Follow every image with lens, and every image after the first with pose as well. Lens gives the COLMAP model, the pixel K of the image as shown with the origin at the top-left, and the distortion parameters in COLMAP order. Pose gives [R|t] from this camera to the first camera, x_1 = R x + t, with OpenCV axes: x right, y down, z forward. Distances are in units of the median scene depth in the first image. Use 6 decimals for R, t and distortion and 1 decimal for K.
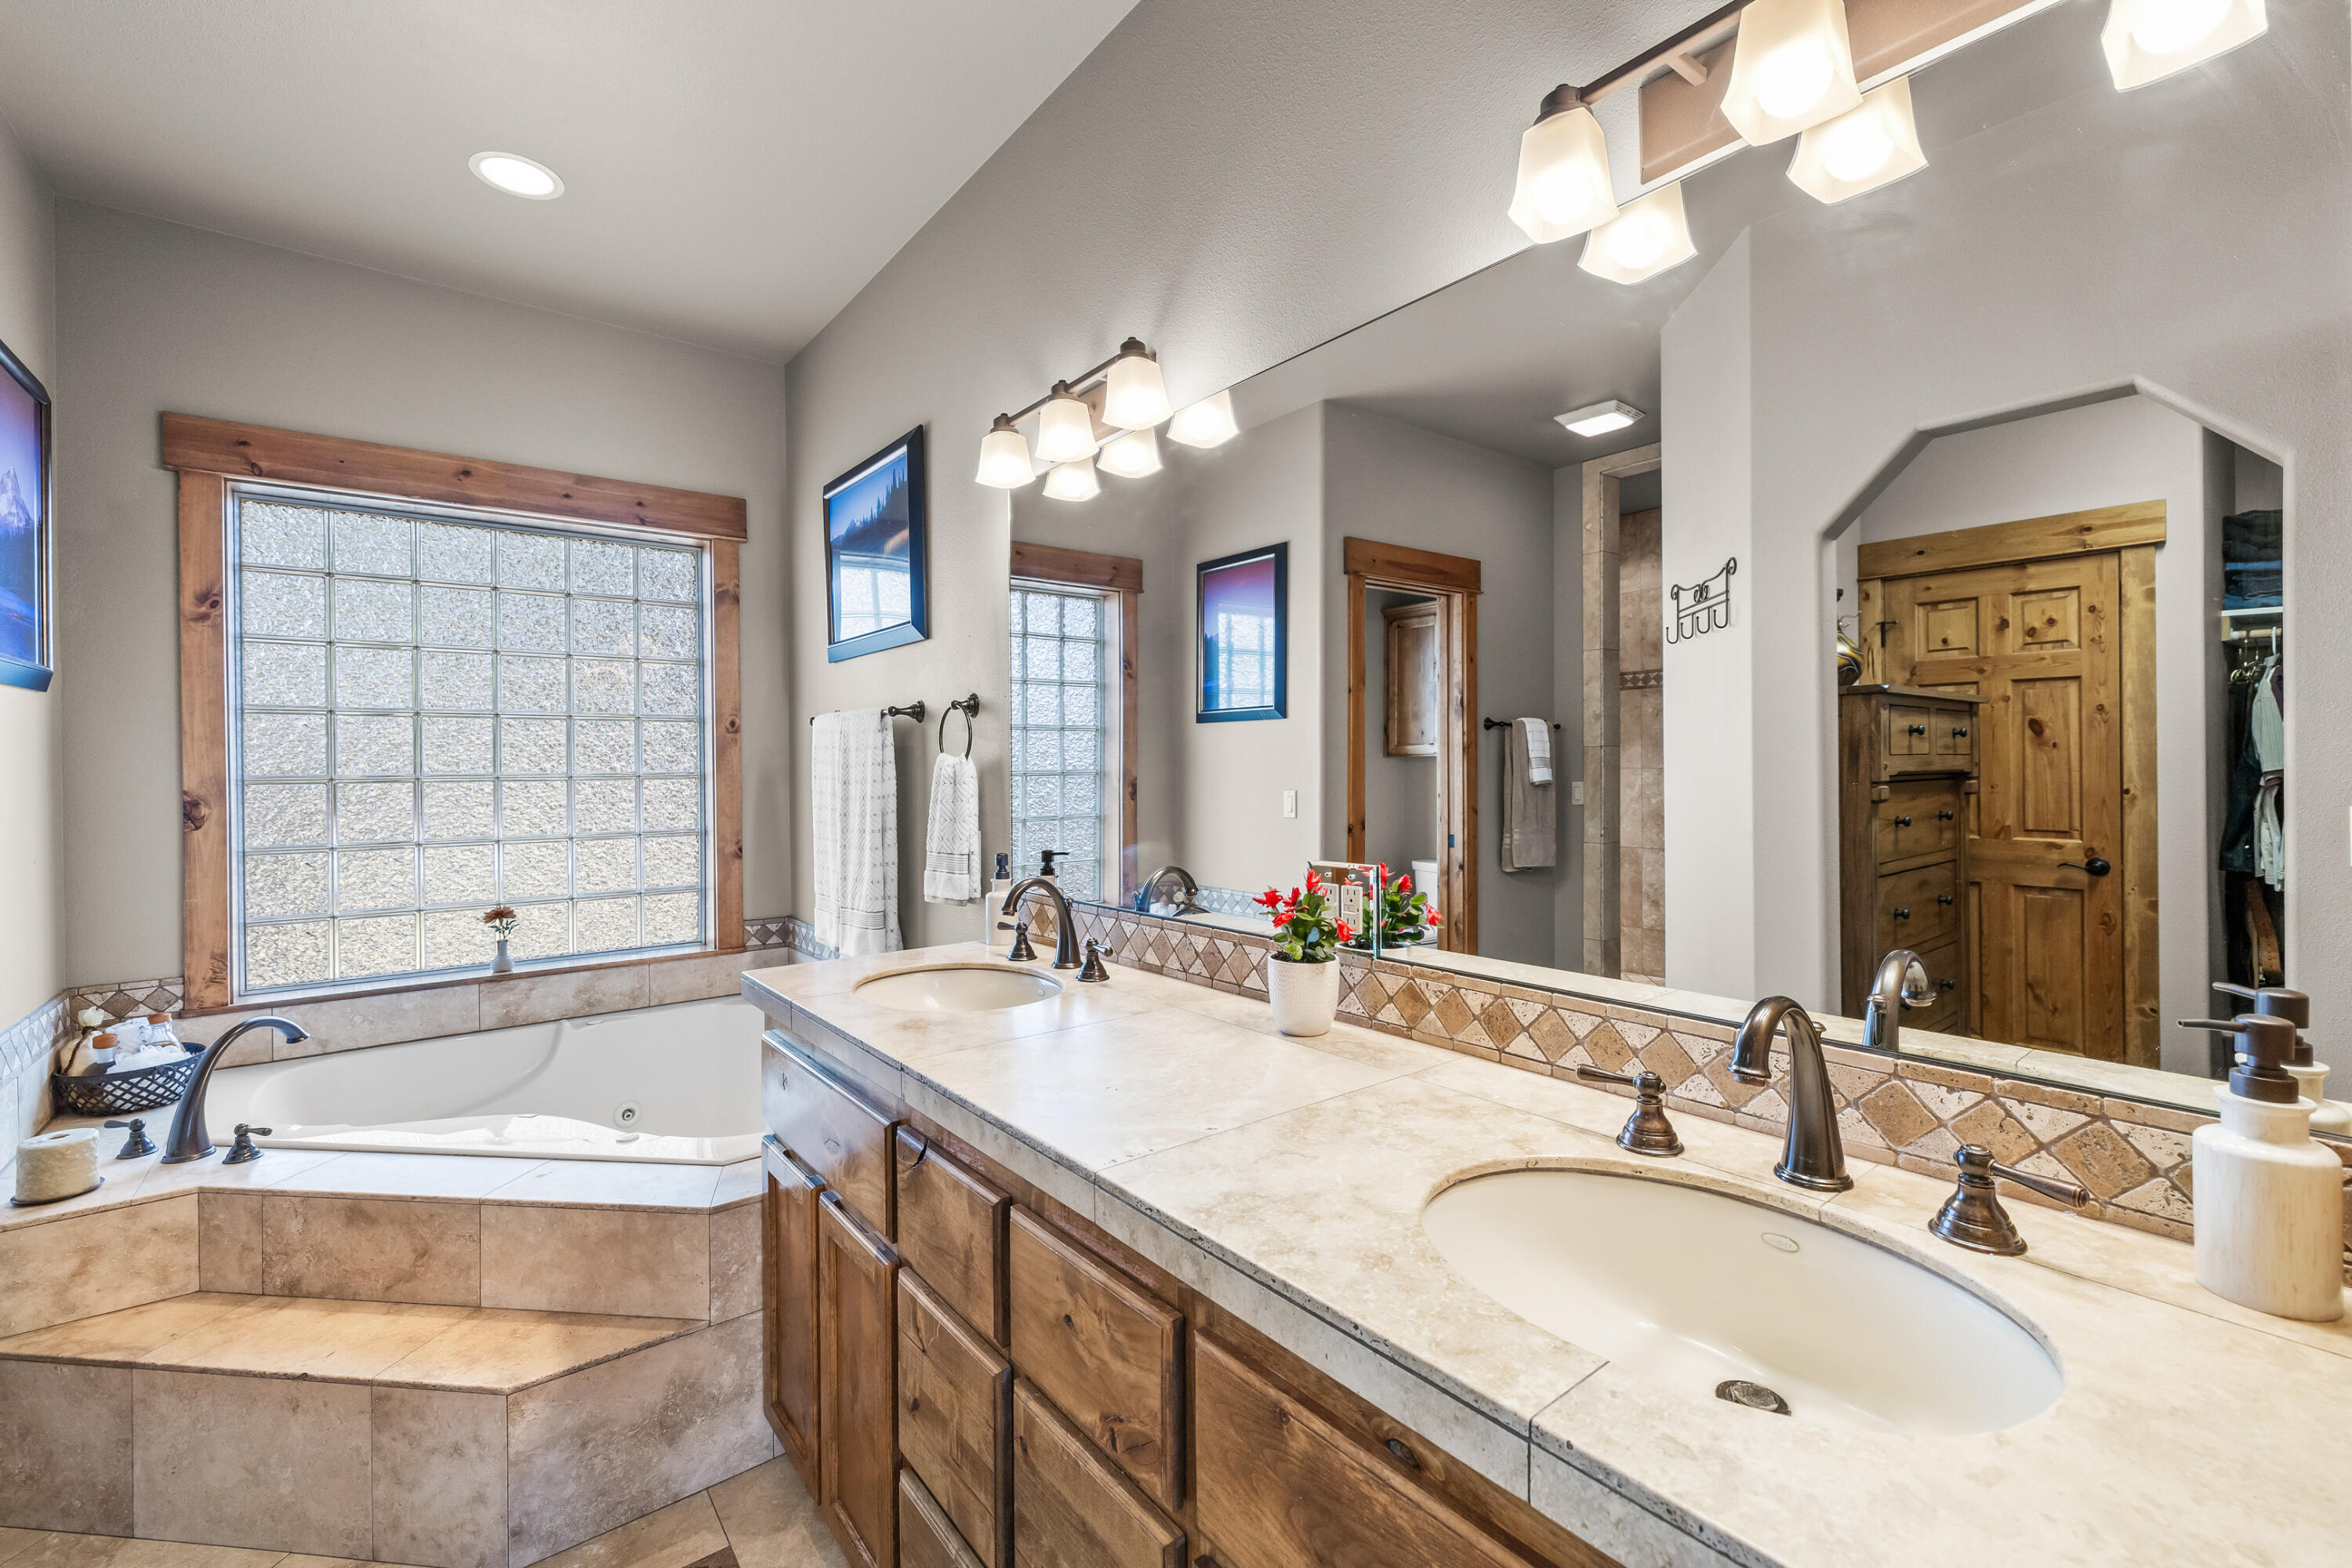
lens RADIAL K [[987.7, 0, 1170.9], [0, 987.7, 748.7], [0, 0, 1]] dist [-0.002143, -0.000960]
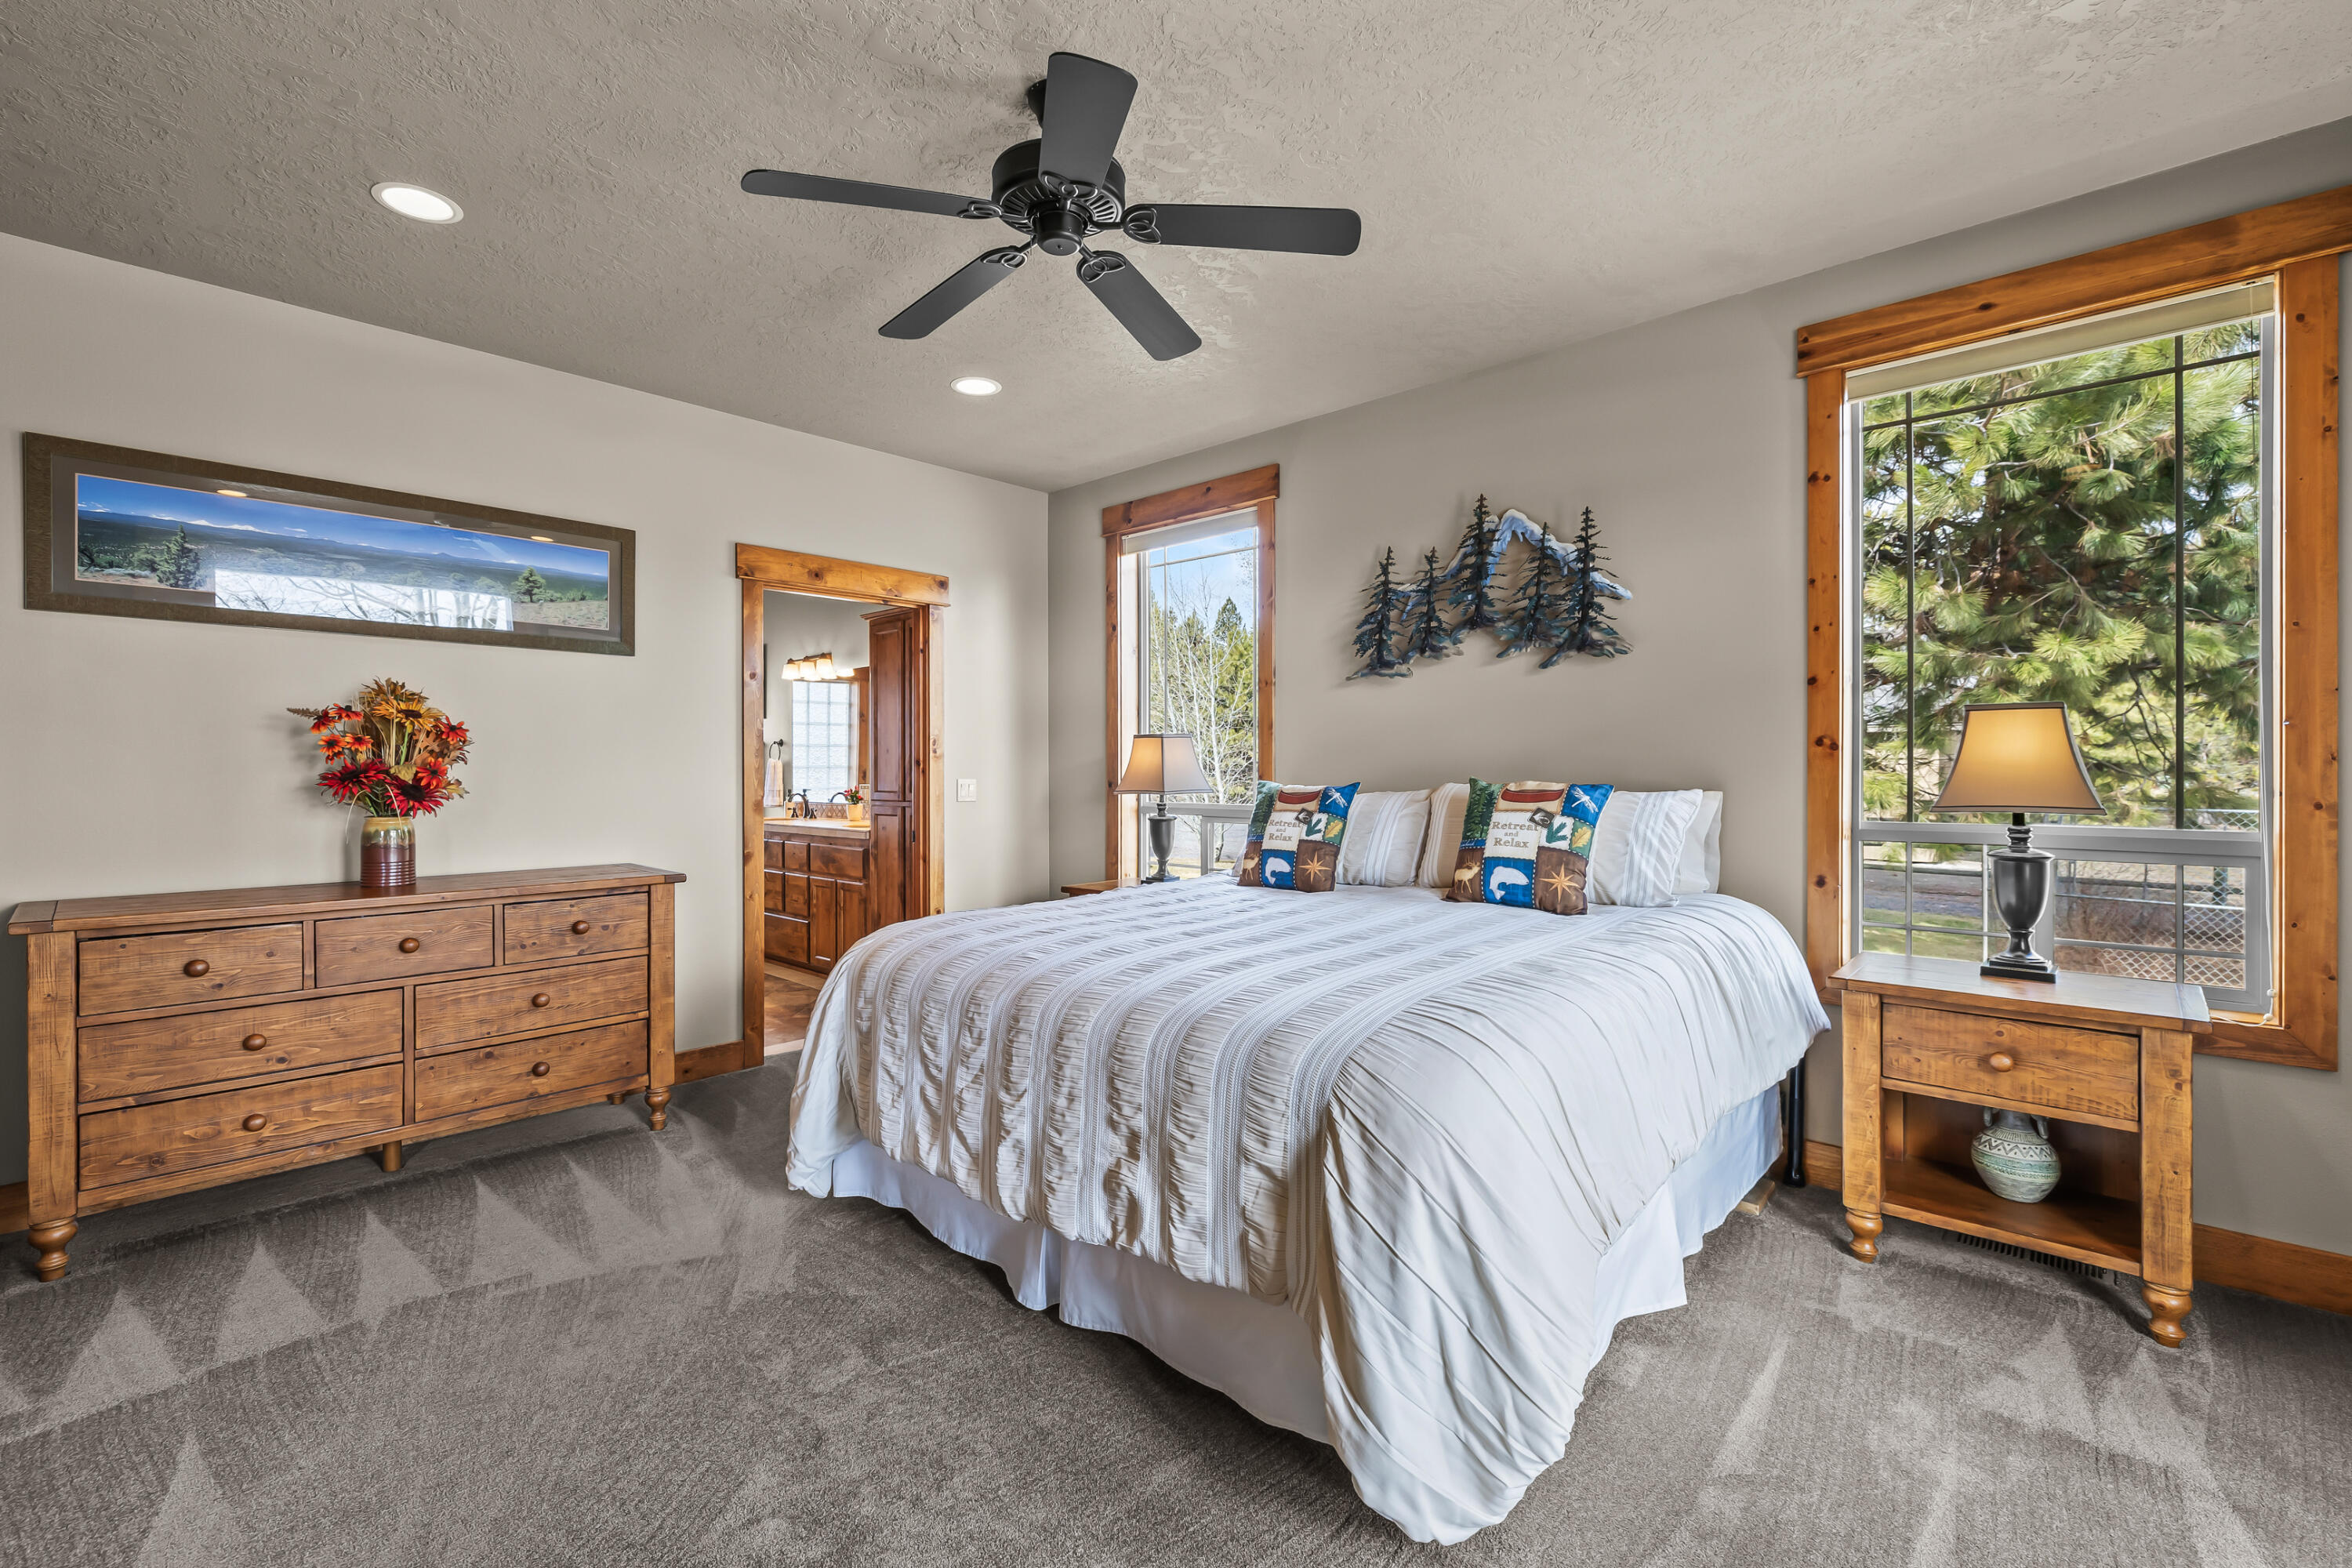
lens RADIAL K [[1026.4, 0, 1158.8], [0, 1026.4, 731.7], [0, 0, 1]] dist [0.001066, 0.000275]
pose [[0.990247, 0.009220, 0.139017, 0.514732], [-0.006499, 0.999779, -0.020011, -0.022362], [-0.139171, 0.018912, 0.990088, -2.306840]]
